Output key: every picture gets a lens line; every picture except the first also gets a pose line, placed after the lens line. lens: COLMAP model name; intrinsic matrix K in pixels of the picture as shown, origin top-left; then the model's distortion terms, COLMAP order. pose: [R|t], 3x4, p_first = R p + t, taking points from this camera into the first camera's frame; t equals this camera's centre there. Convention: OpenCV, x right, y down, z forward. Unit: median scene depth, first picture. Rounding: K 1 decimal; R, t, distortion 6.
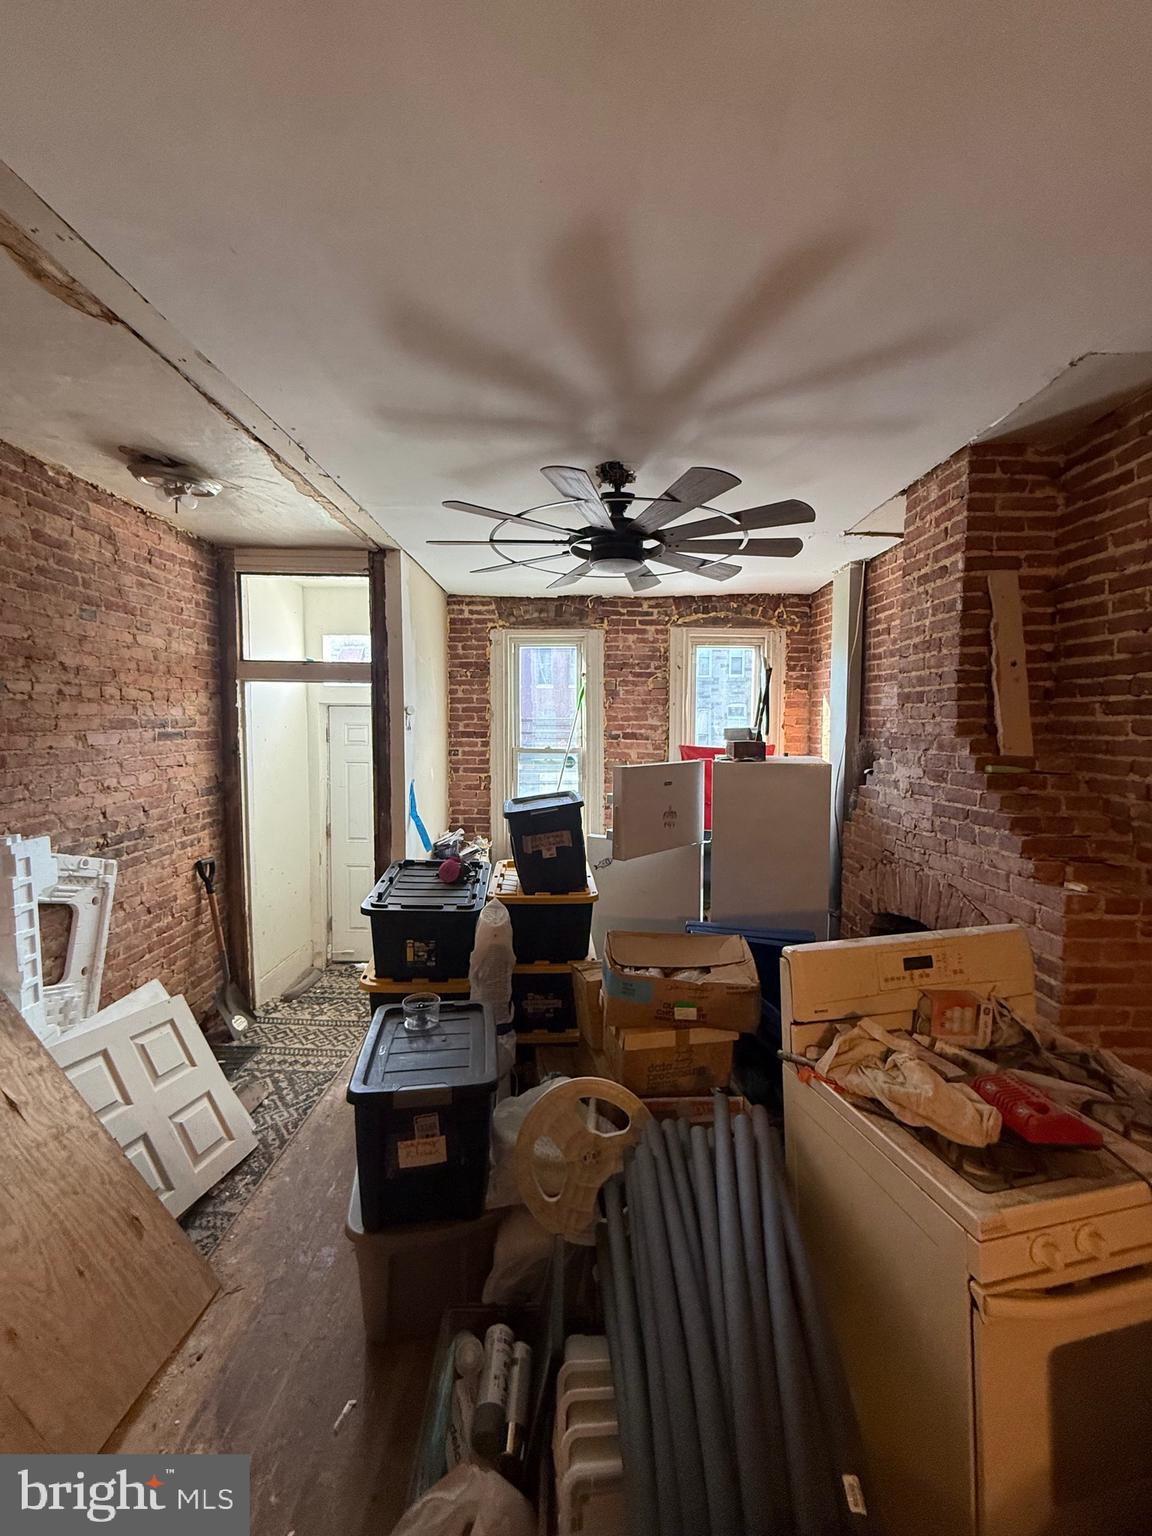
lens RADIAL K [[607.6, 0, 580.1], [0, 607.6, 767.6], [0, 0, 1]] dist [0.009324, -0.000701]
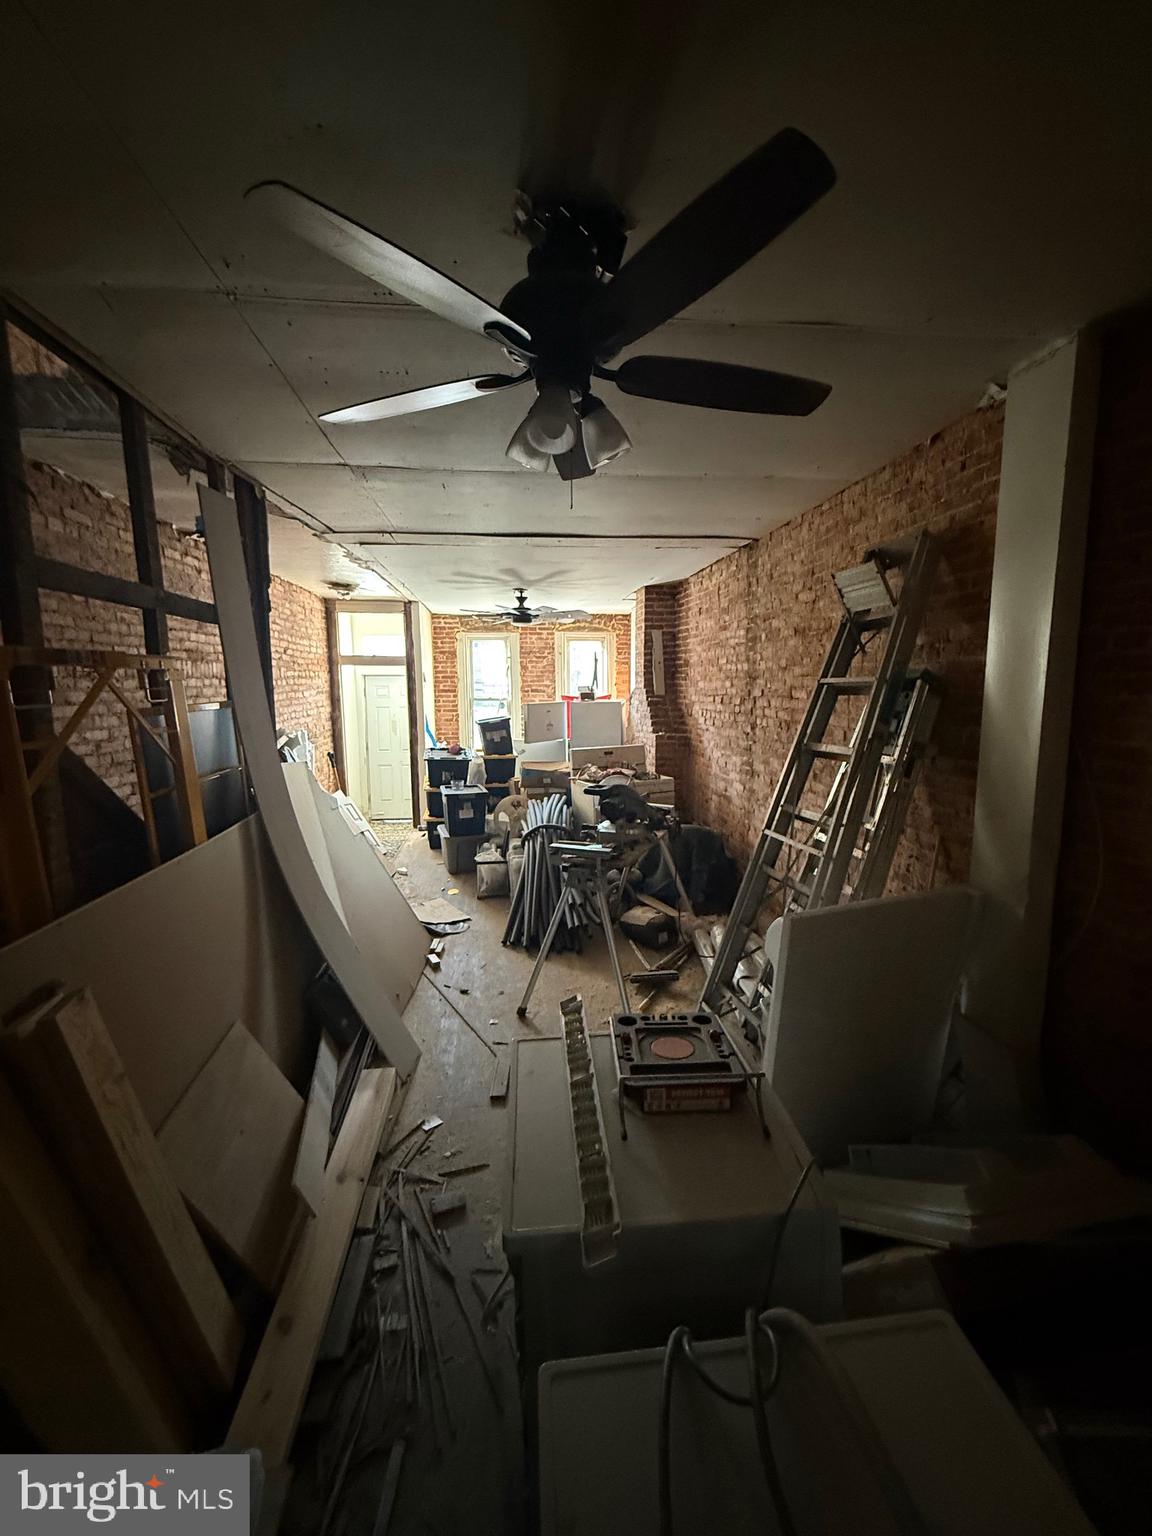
lens RADIAL K [[607.6, 0, 578.8], [0, 607.6, 761.8], [0, 0, 1]] dist [0.009324, -0.000701]
pose [[0.992155, -0.026851, 0.122100, -0.020861], [0.019476, 0.997936, 0.061194, 0.071168], [-0.123491, -0.058336, 0.990630, -1.137785]]
